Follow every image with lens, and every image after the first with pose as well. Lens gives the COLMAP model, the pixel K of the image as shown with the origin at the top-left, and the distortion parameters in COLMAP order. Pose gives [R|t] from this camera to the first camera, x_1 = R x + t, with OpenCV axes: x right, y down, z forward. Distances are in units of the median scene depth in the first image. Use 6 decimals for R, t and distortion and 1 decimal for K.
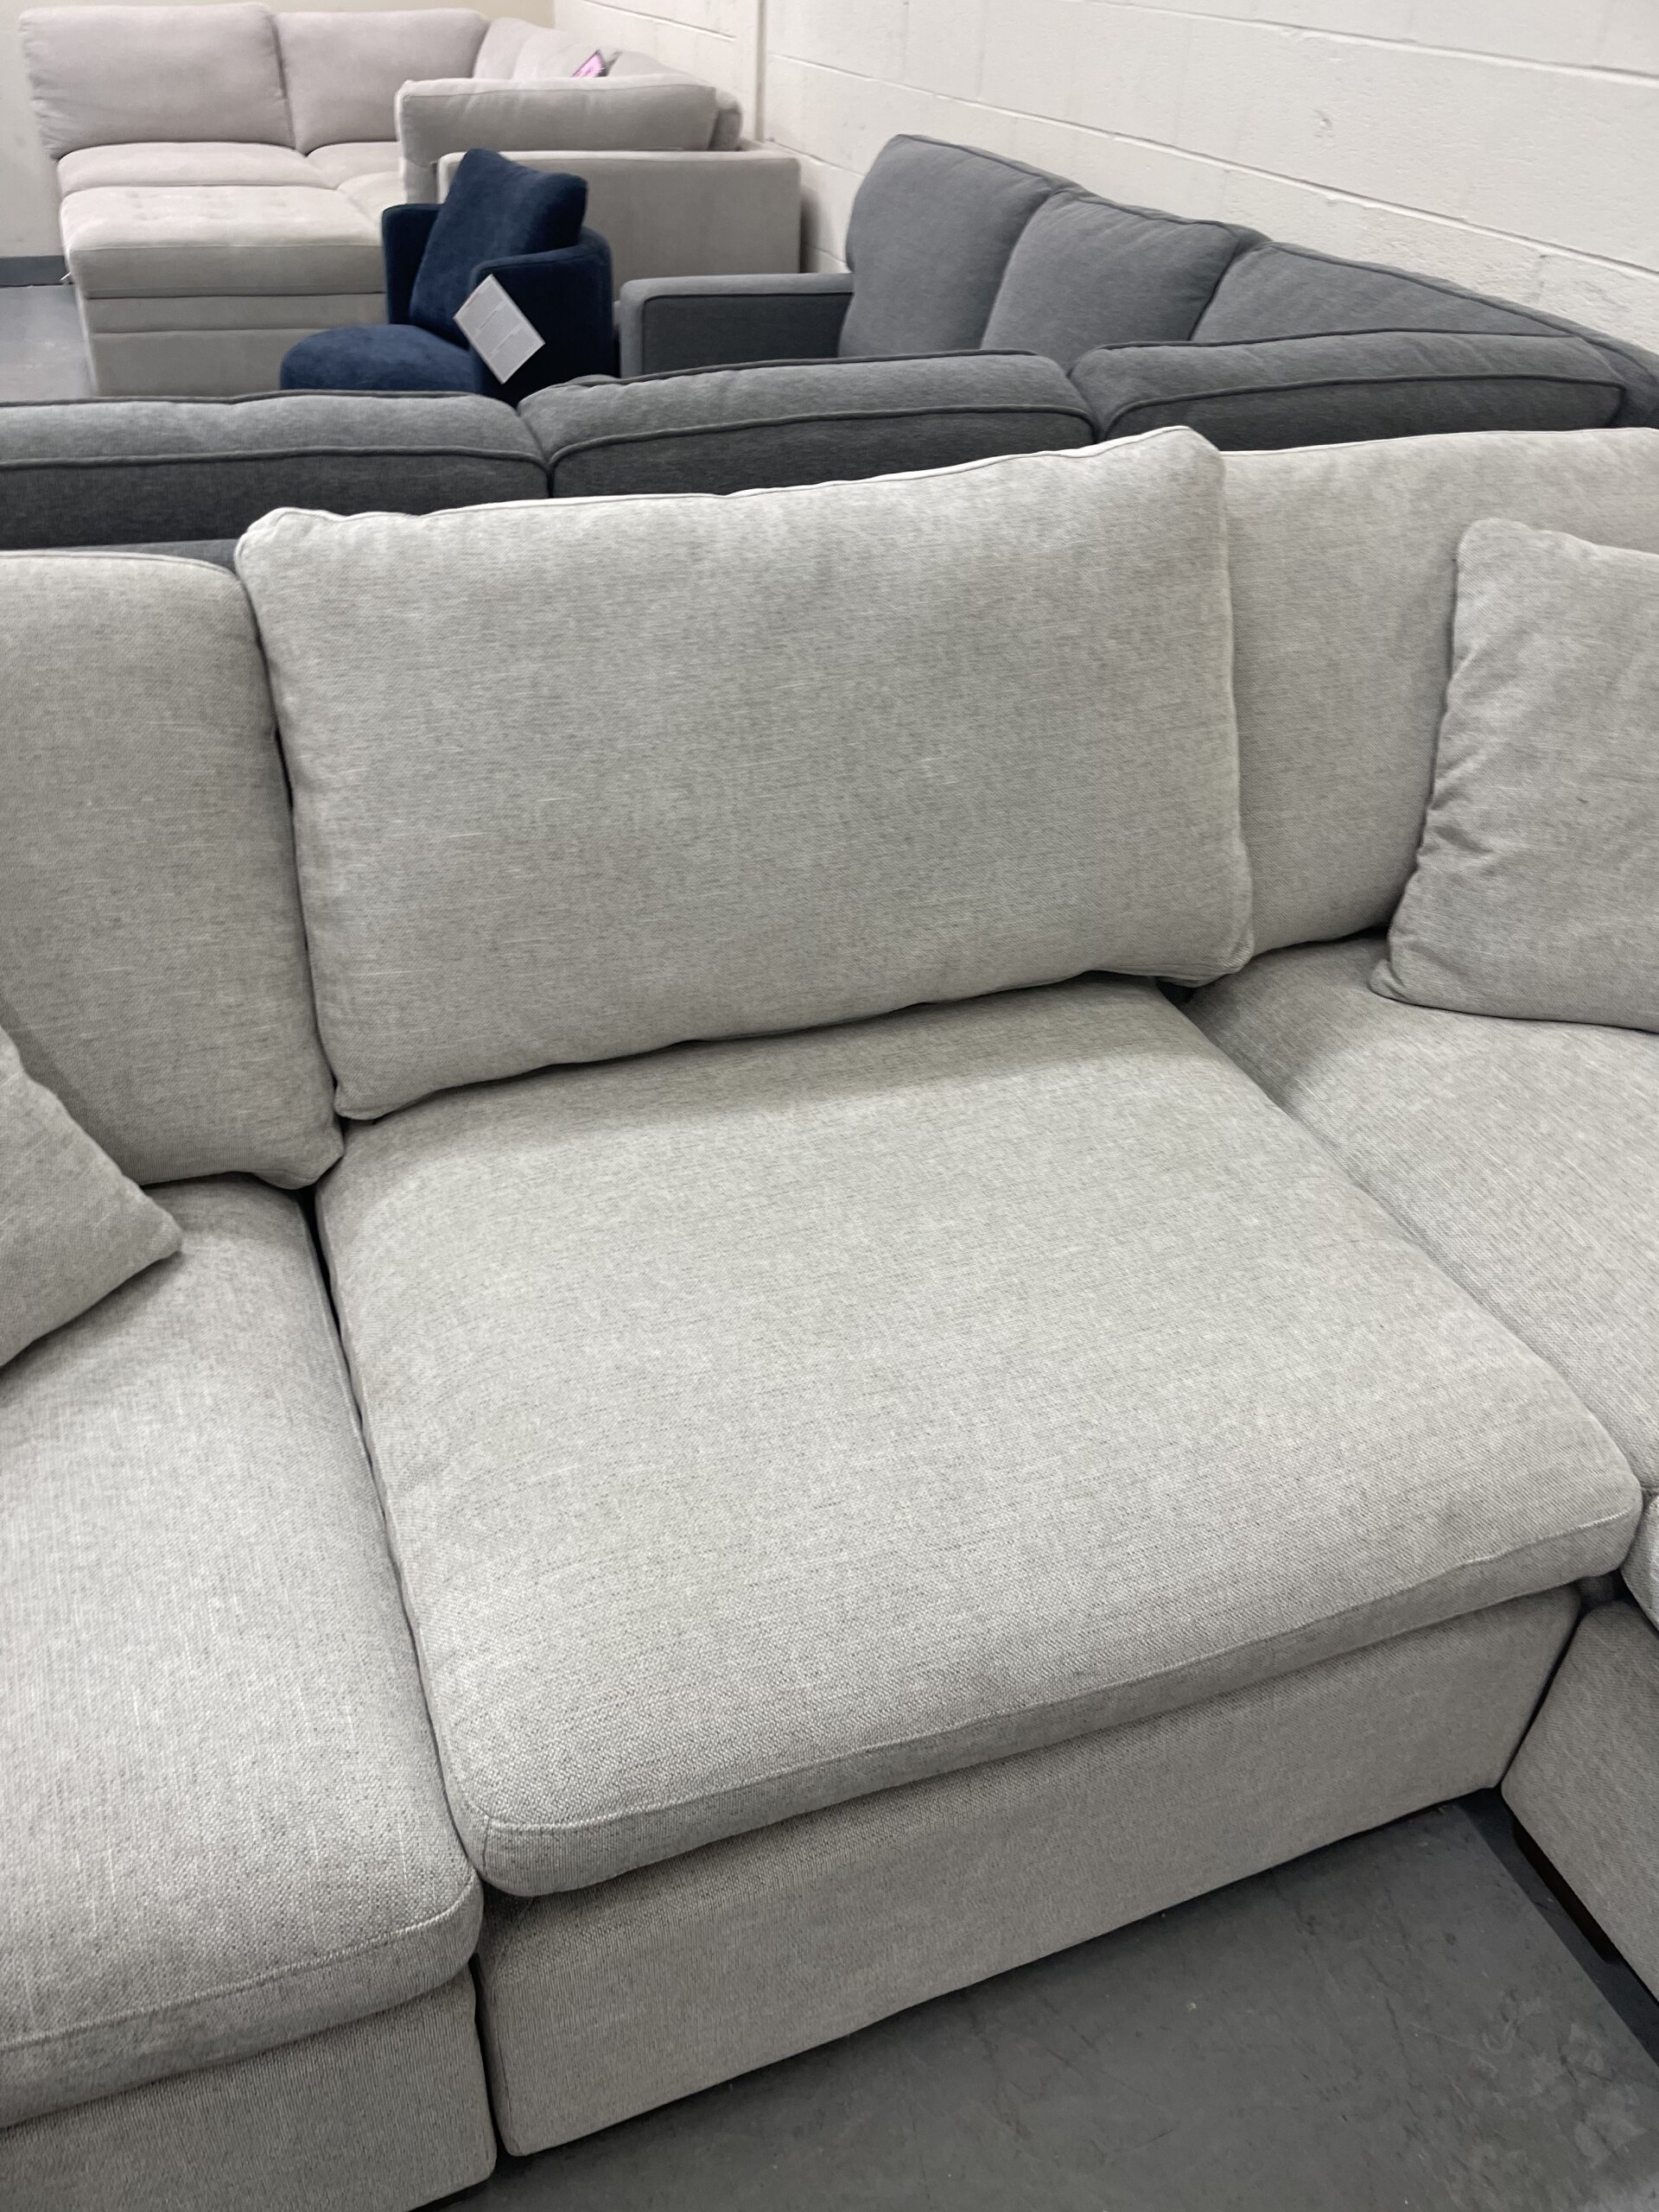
lens RADIAL K [[1681.8, 0, 802.9], [0, 1681.8, 1128.7], [0, 0, 1]] dist [0.065511, -0.085042]
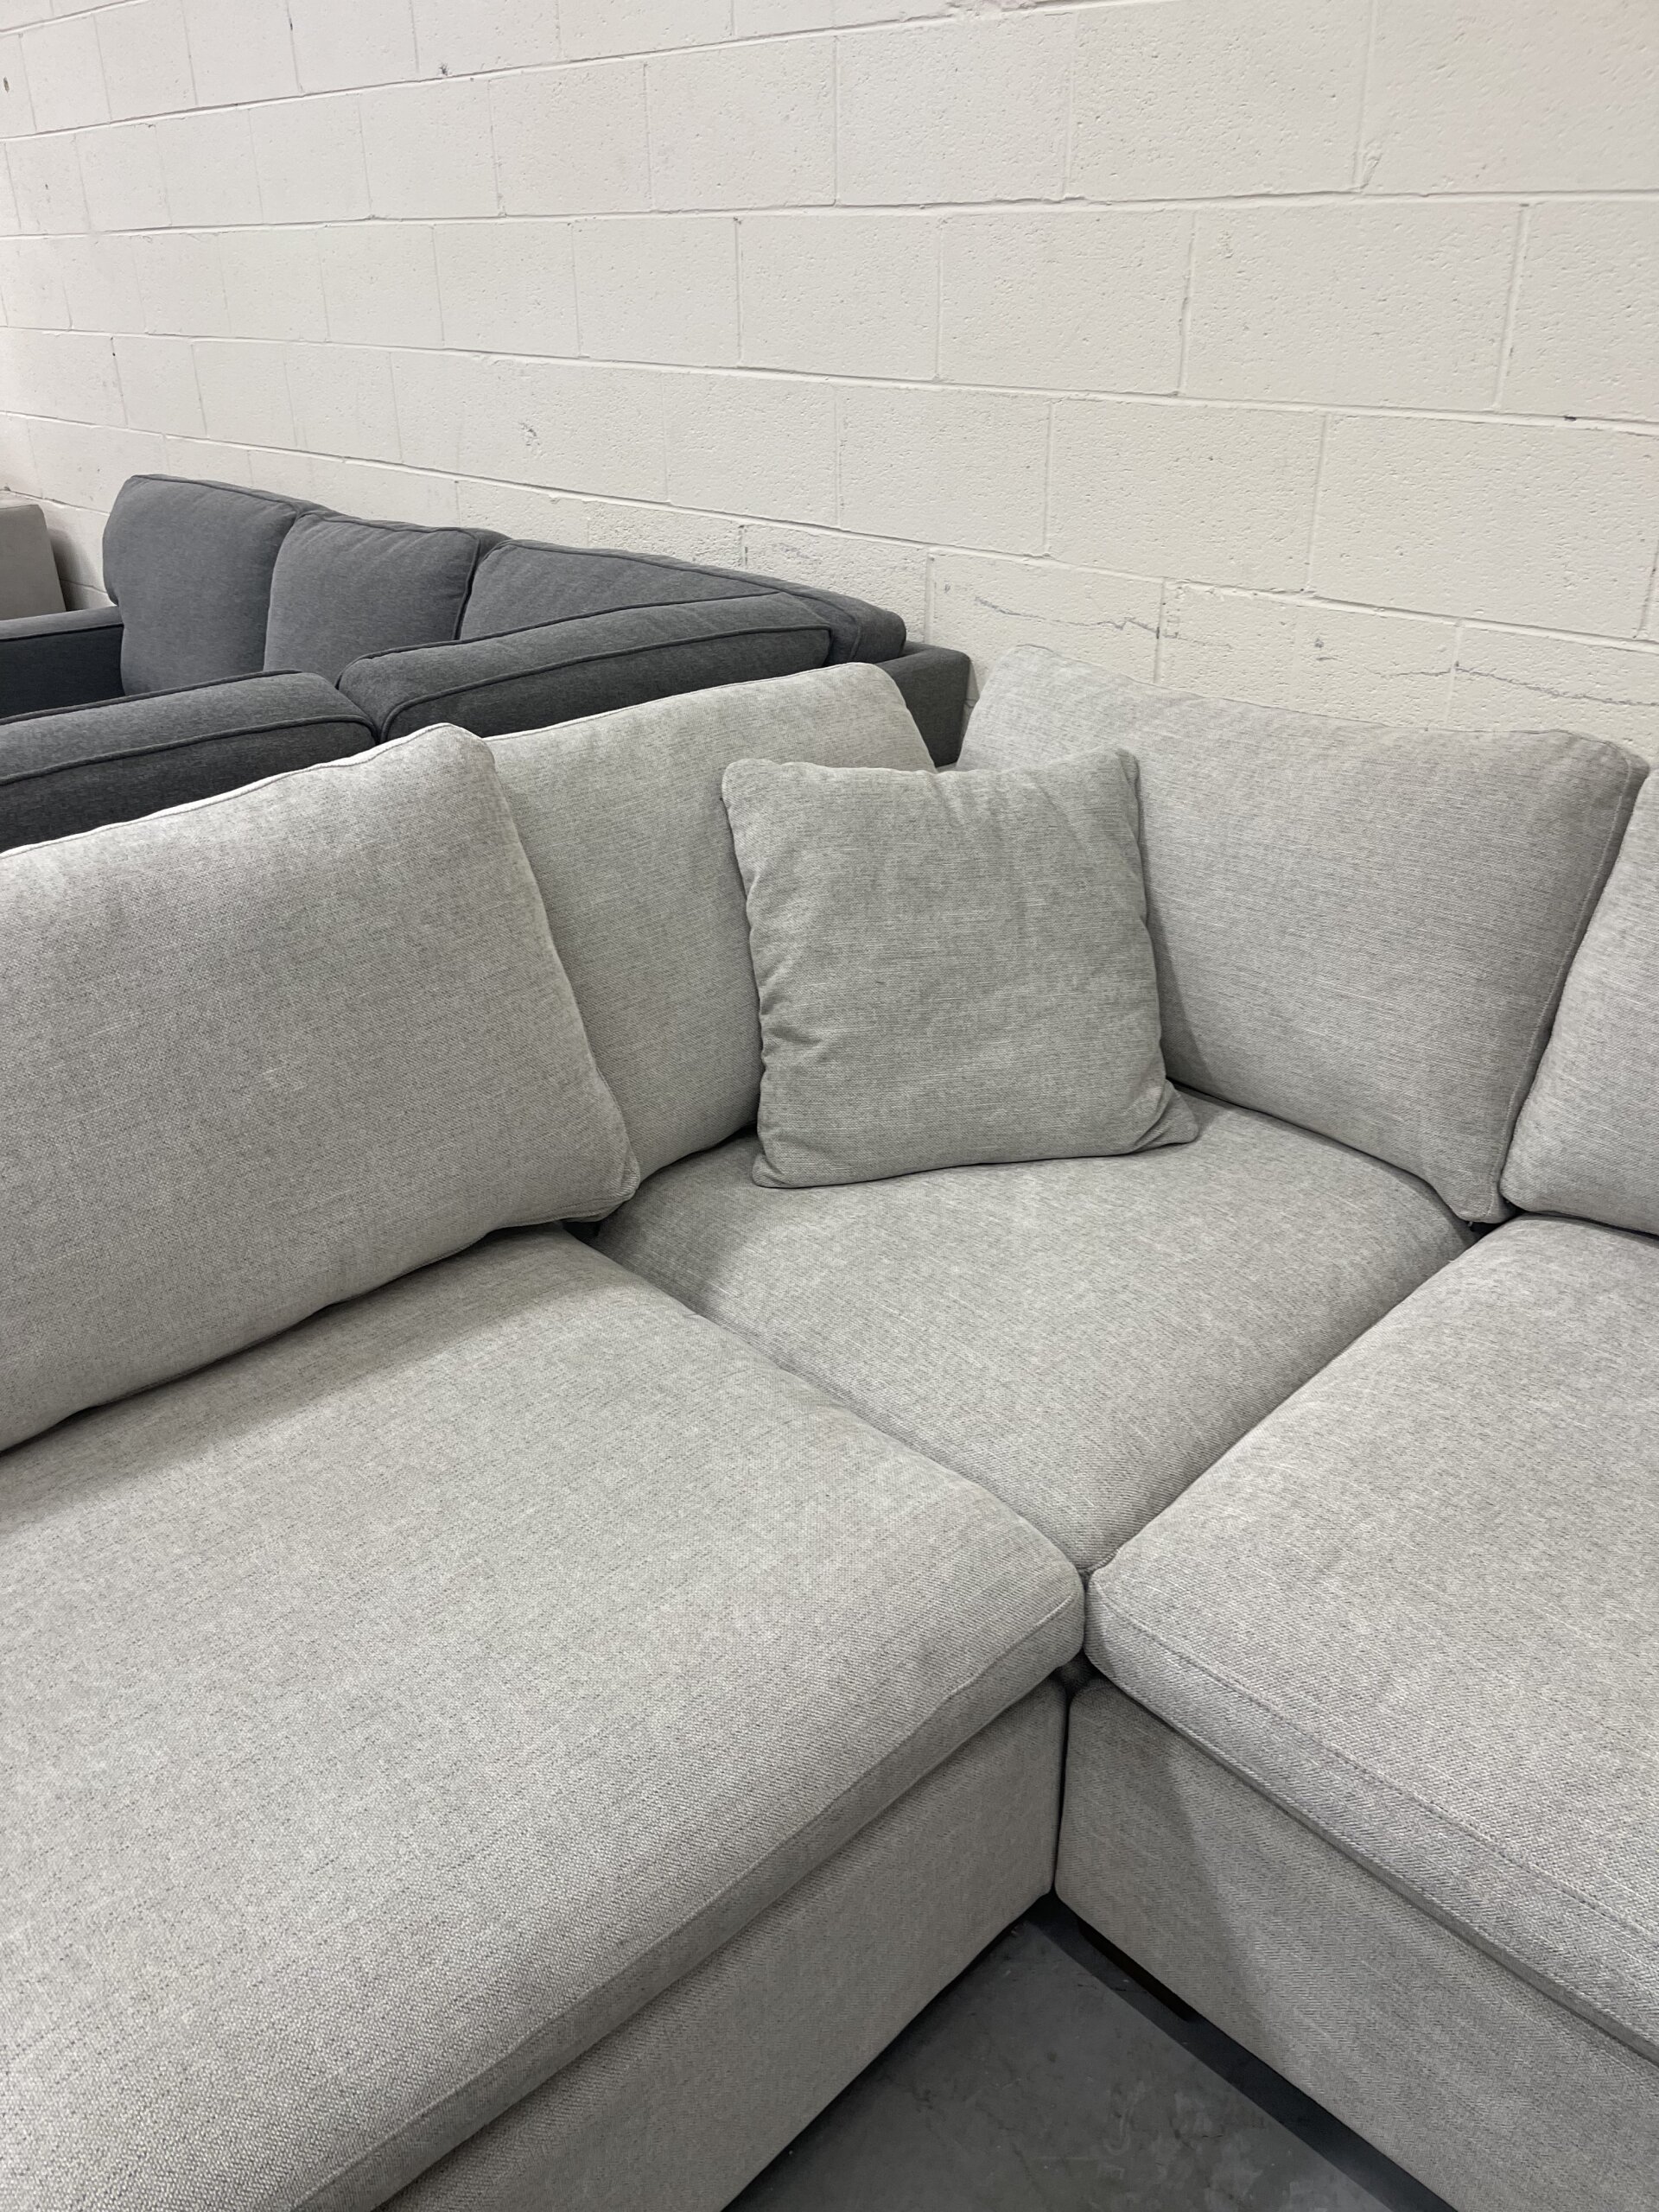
lens RADIAL K [[1681.8, 0, 817.9], [0, 1681.8, 1124.7], [0, 0, 1]] dist [0.065511, -0.085042]
pose [[0.919304, -0.223607, 0.323852, 0.039545], [0.267301, 0.958738, -0.096806, -0.004790], [-0.288842, 0.175560, 0.941142, -0.029846]]
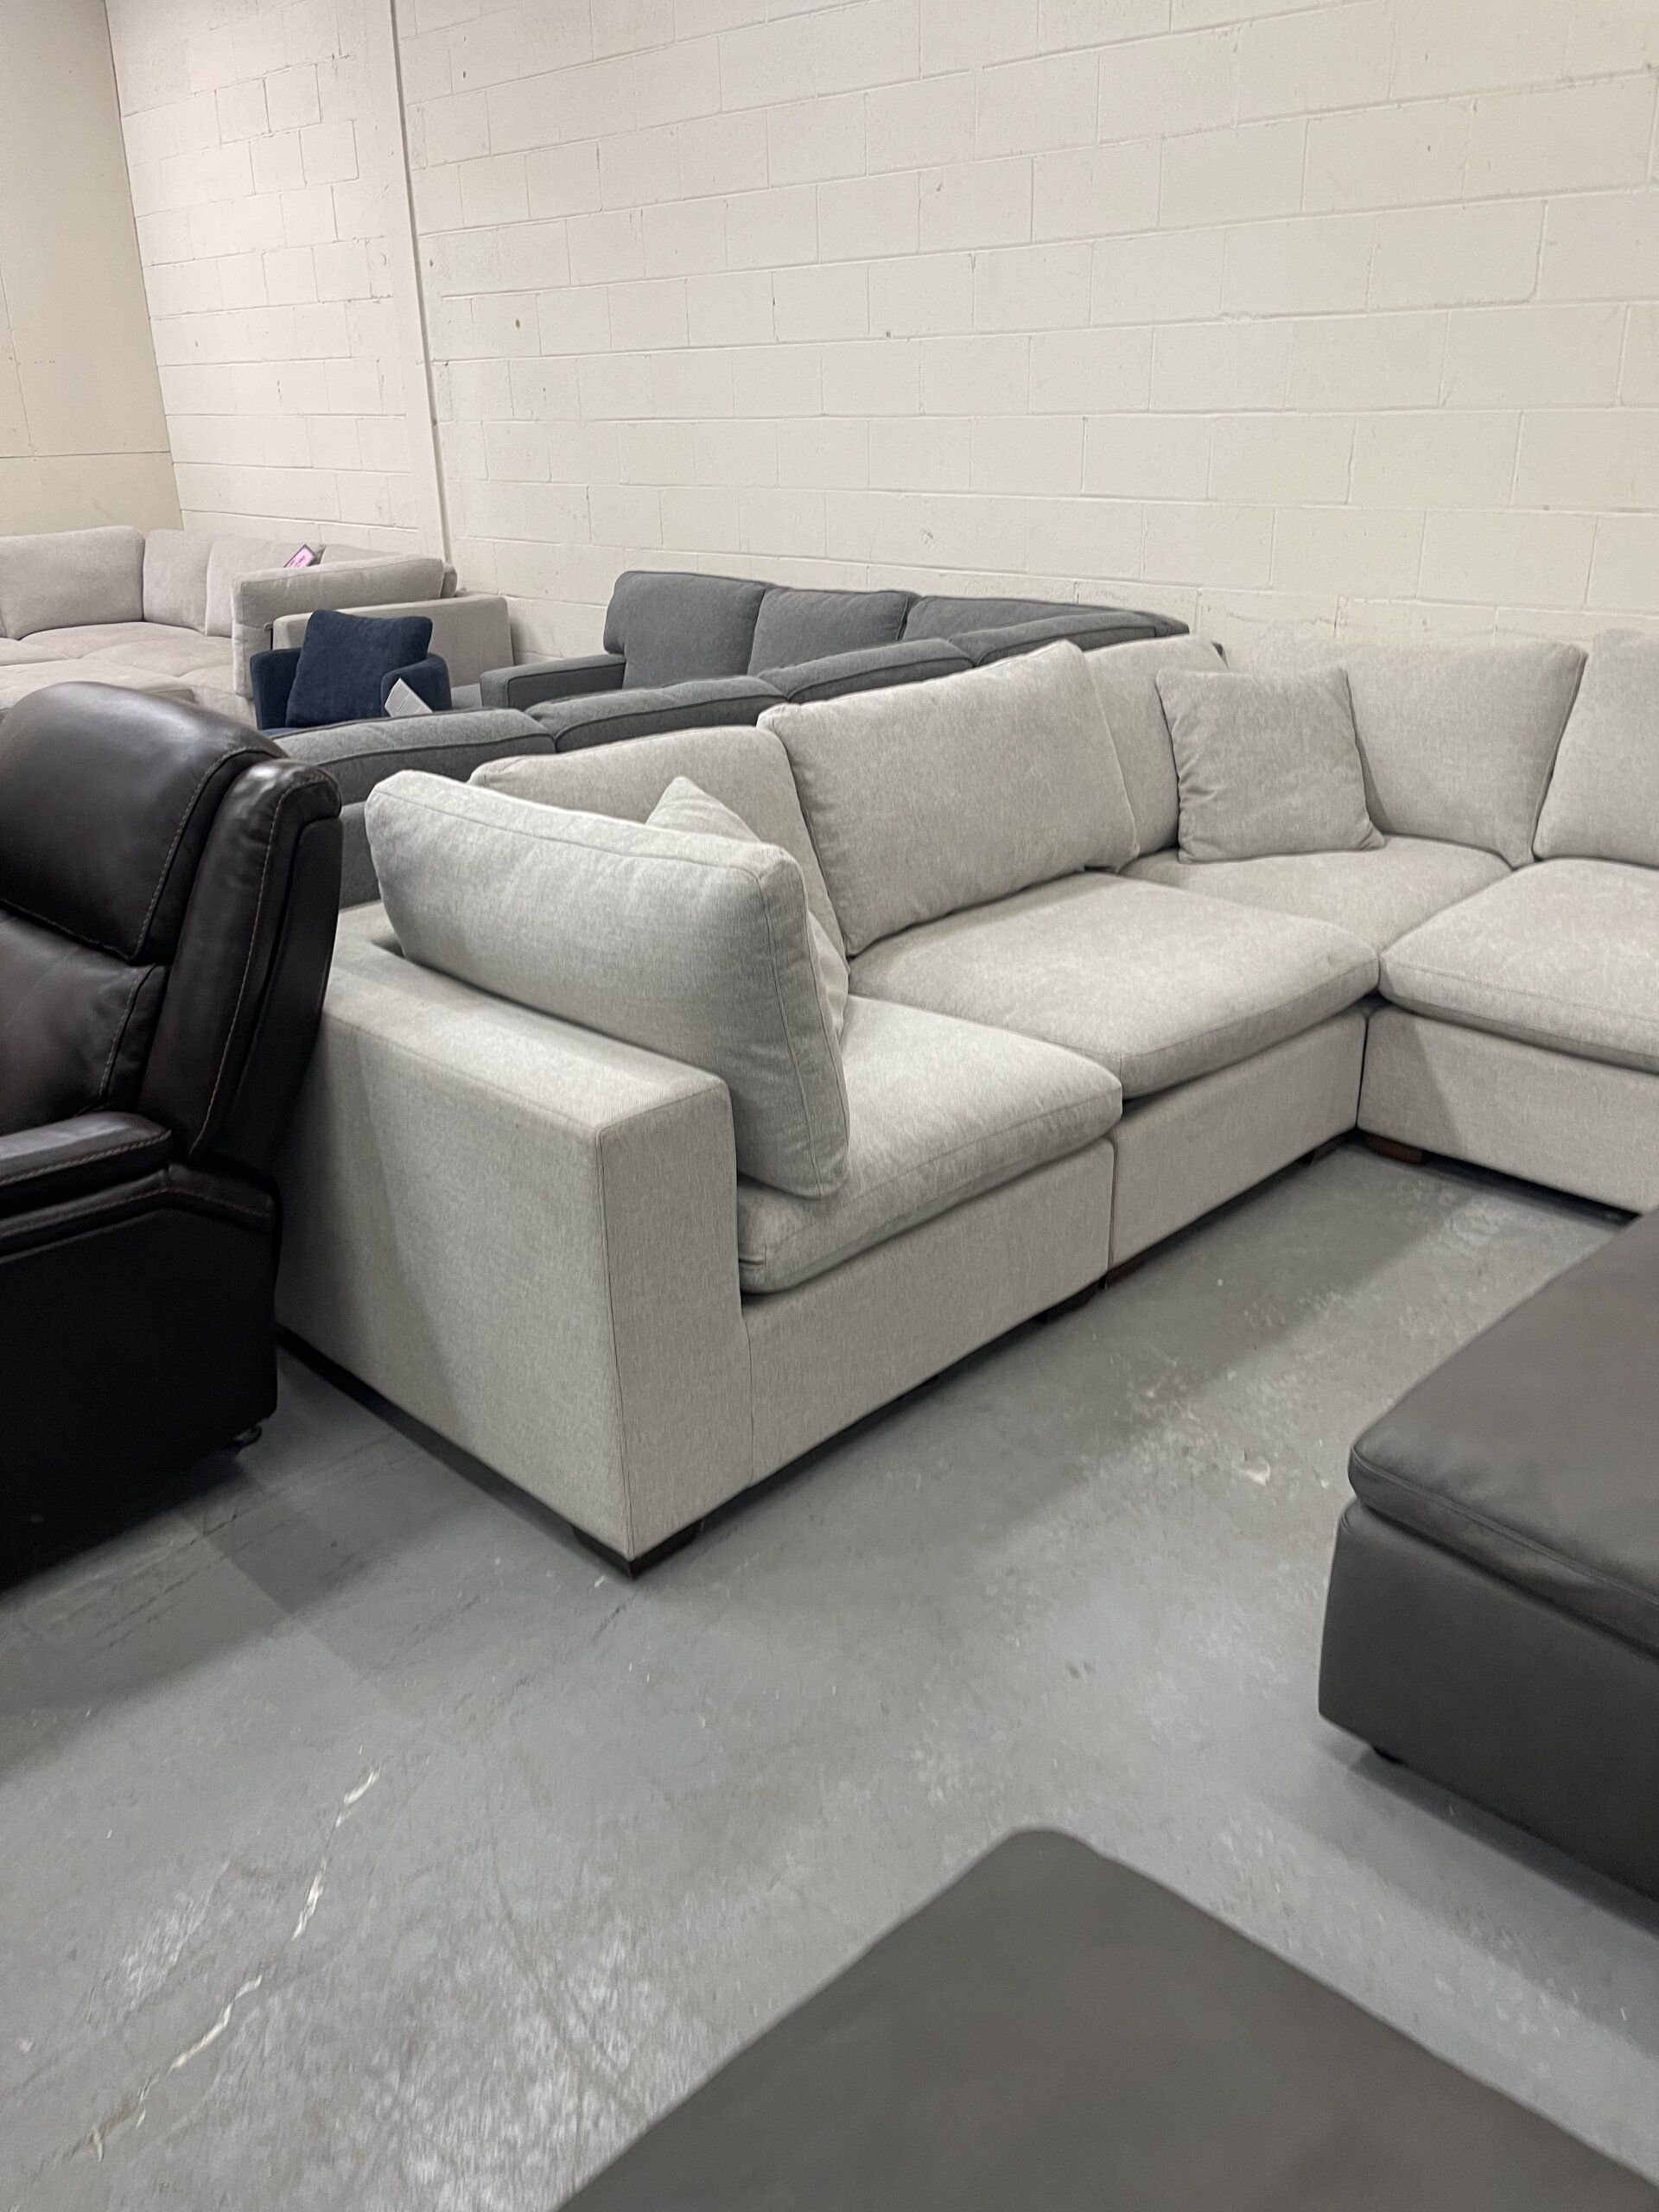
lens RADIAL K [[1681.8, 0, 841.6], [0, 1681.8, 1096.5], [0, 0, 1]] dist [0.065511, -0.085042]
pose [[0.910046, -0.209054, 0.357929, -1.128573], [0.285578, 0.942083, -0.175853, 0.568623], [-0.300436, 0.262251, 0.917040, -1.014762]]
